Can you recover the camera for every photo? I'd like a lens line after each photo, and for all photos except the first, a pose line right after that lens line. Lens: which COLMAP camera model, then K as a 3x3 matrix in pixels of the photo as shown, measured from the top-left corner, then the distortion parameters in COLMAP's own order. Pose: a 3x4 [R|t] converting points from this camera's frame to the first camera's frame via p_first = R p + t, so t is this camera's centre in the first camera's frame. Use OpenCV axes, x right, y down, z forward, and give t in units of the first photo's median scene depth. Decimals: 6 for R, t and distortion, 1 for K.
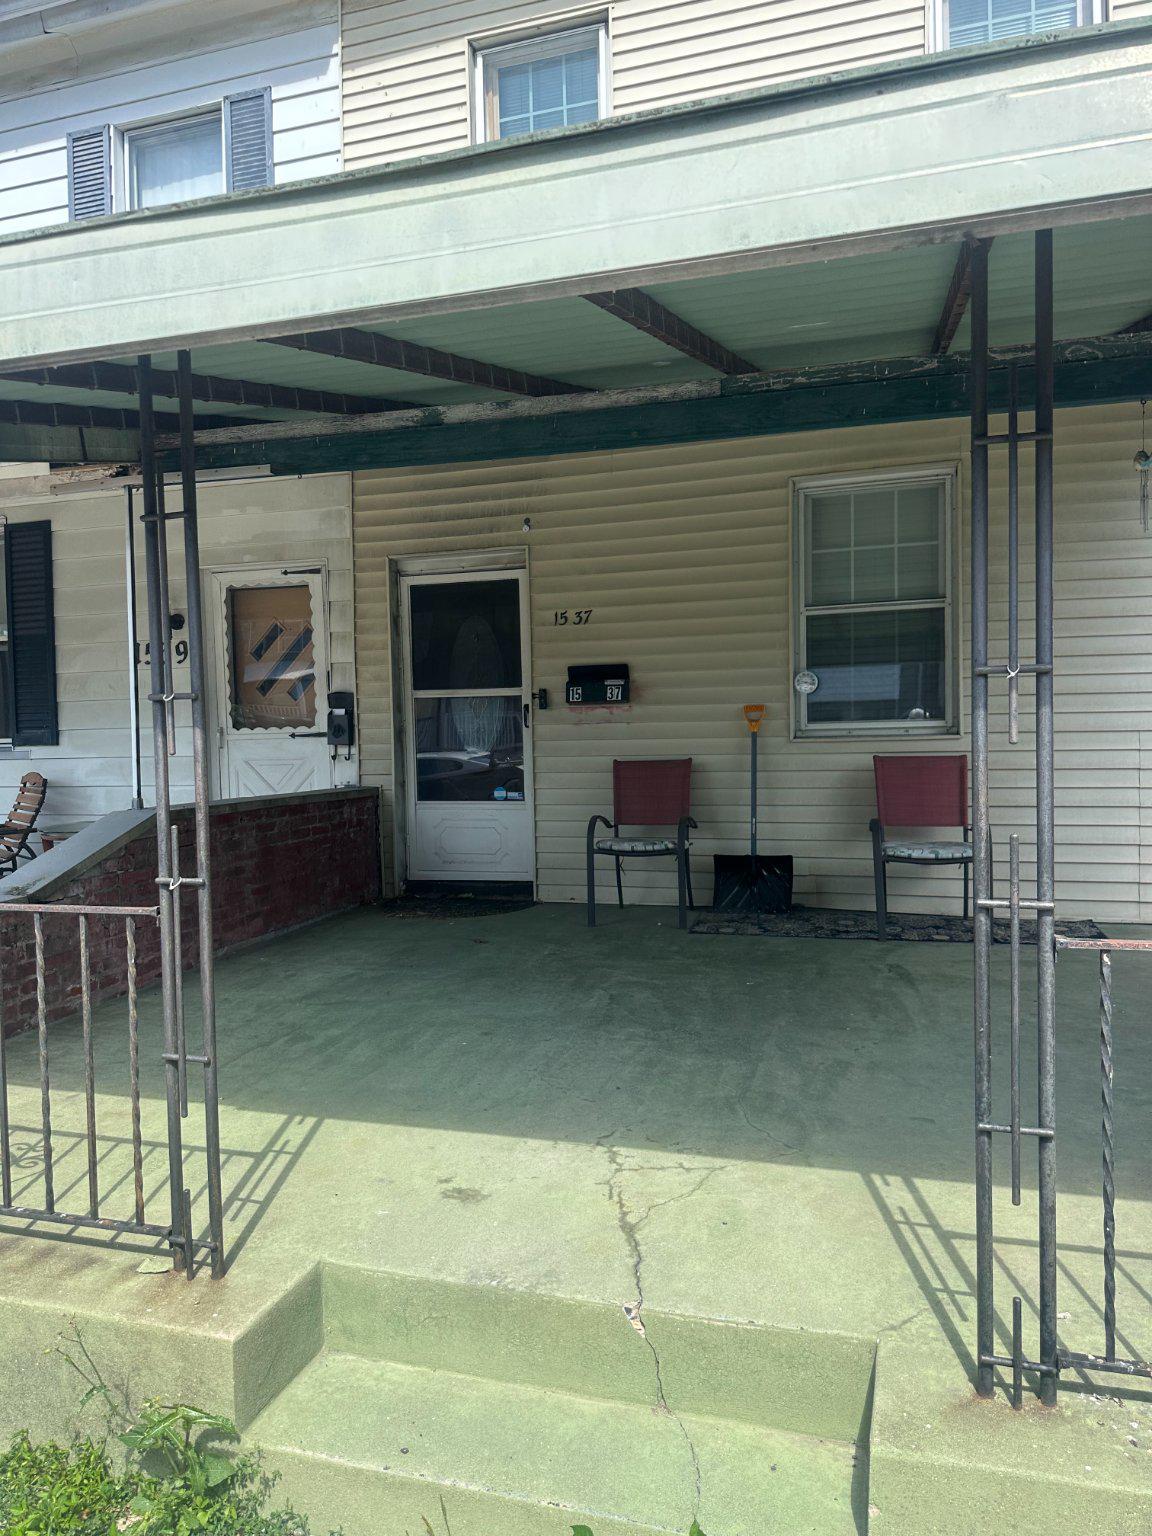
lens RADIAL K [[1090.1, 0, 569.6], [0, 1090.1, 769.8], [0, 0, 1]] dist [0.077698, -0.091307]
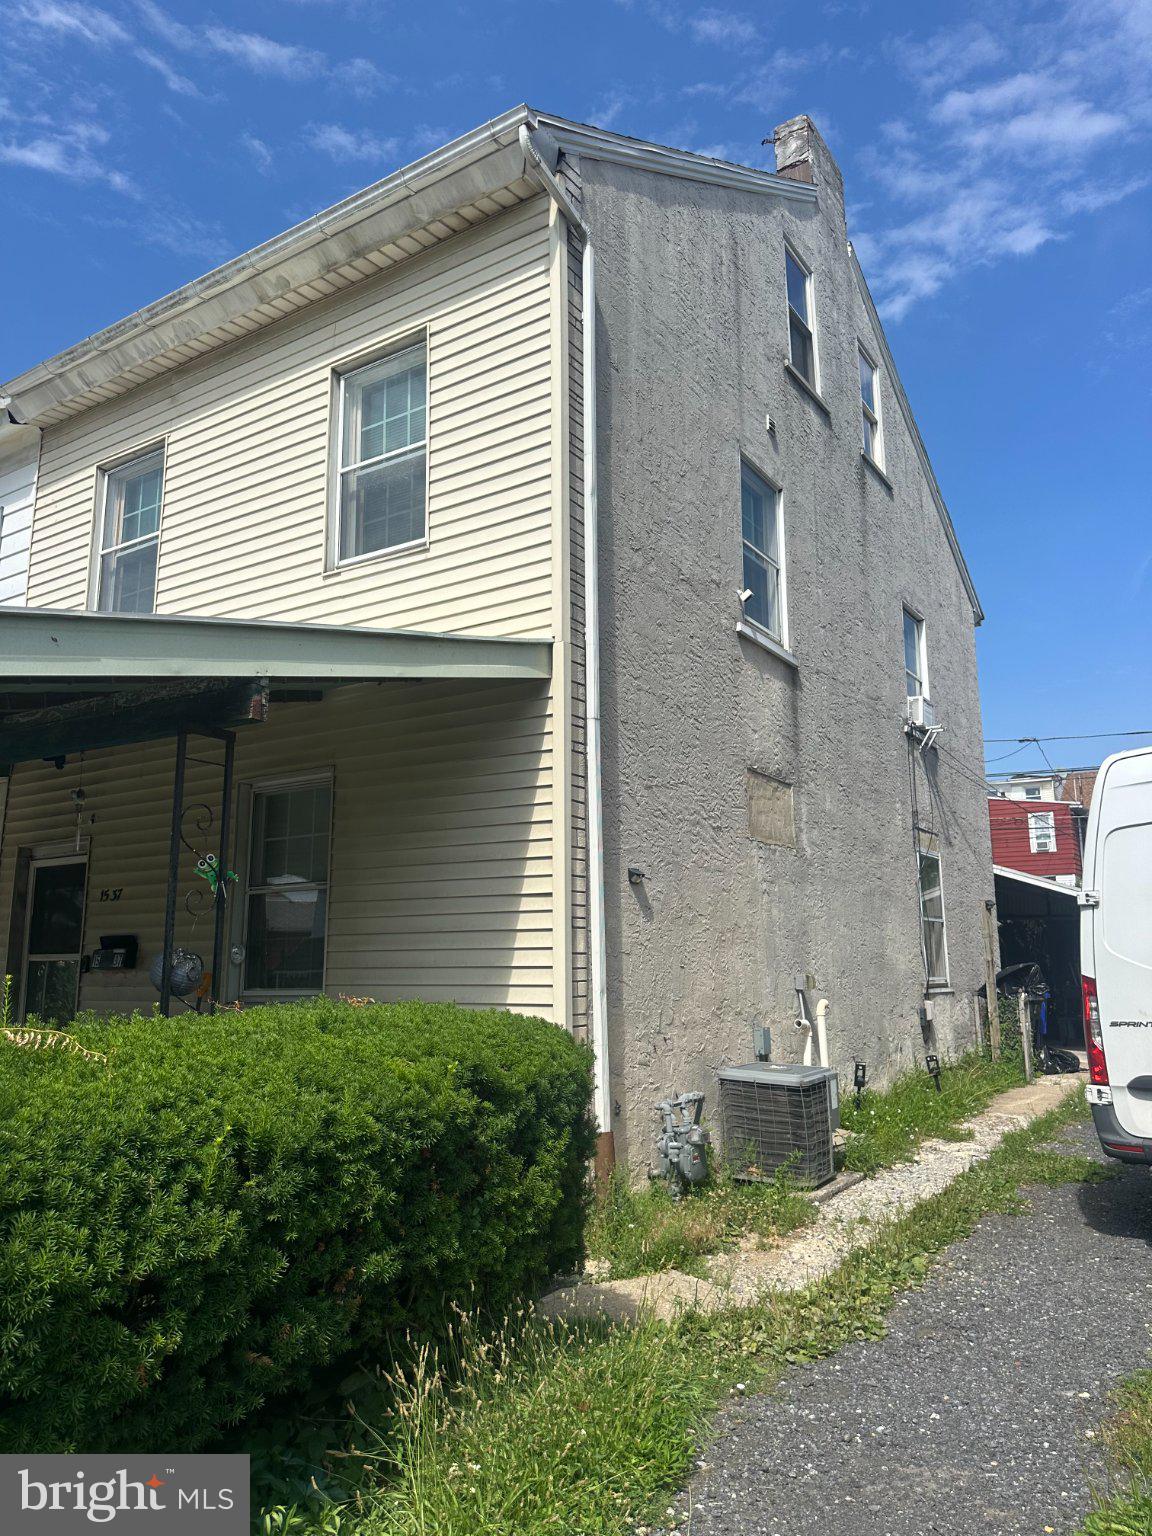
lens RADIAL K [[1090.1, 0, 577.5], [0, 1090.1, 769.1], [0, 0, 1]] dist [0.077698, -0.091307]
pose [[0.962257, -0.033771, -0.270040, 0.809970], [-0.025117, 0.977015, -0.211686, -0.031330], [0.270982, 0.210479, 0.939291, -0.021718]]
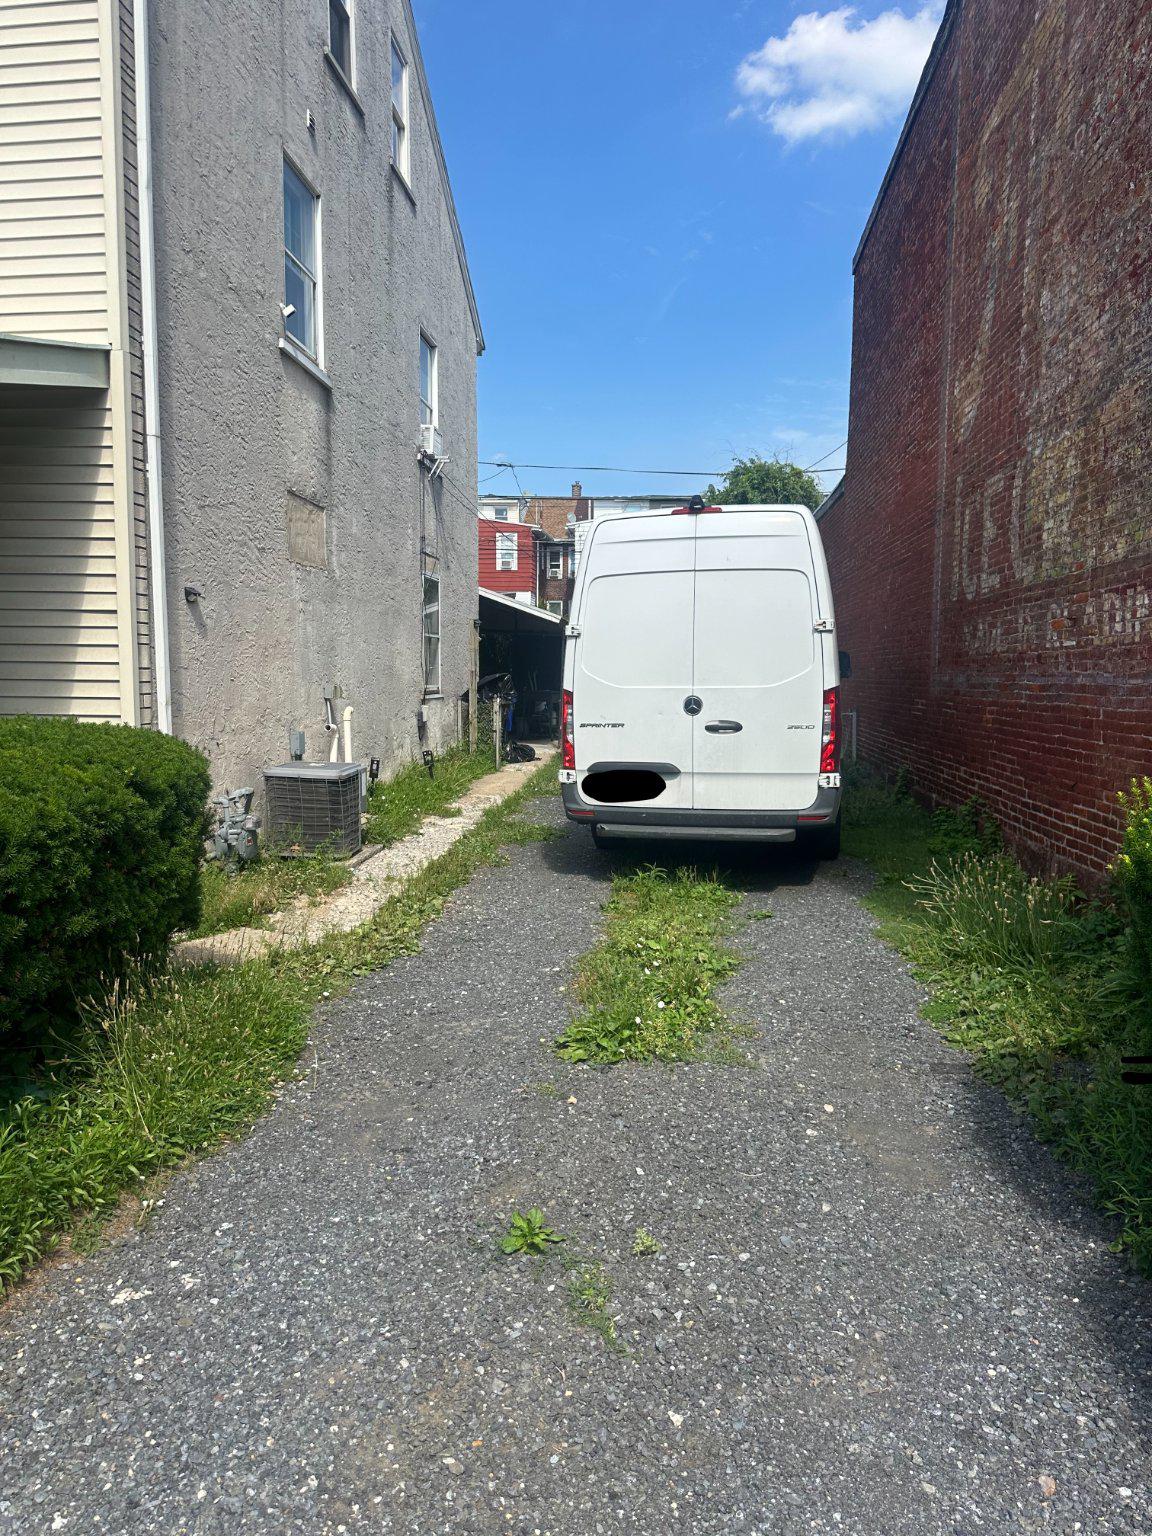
lens RADIAL K [[1090.1, 0, 579.3], [0, 1090.1, 779.8], [0, 0, 1]] dist [0.077698, -0.091307]
pose [[0.979504, 0.007259, 0.201295, 0.743543], [-0.018874, 0.998261, 0.055844, -0.036178], [-0.200540, -0.058499, 0.977938, -0.164179]]
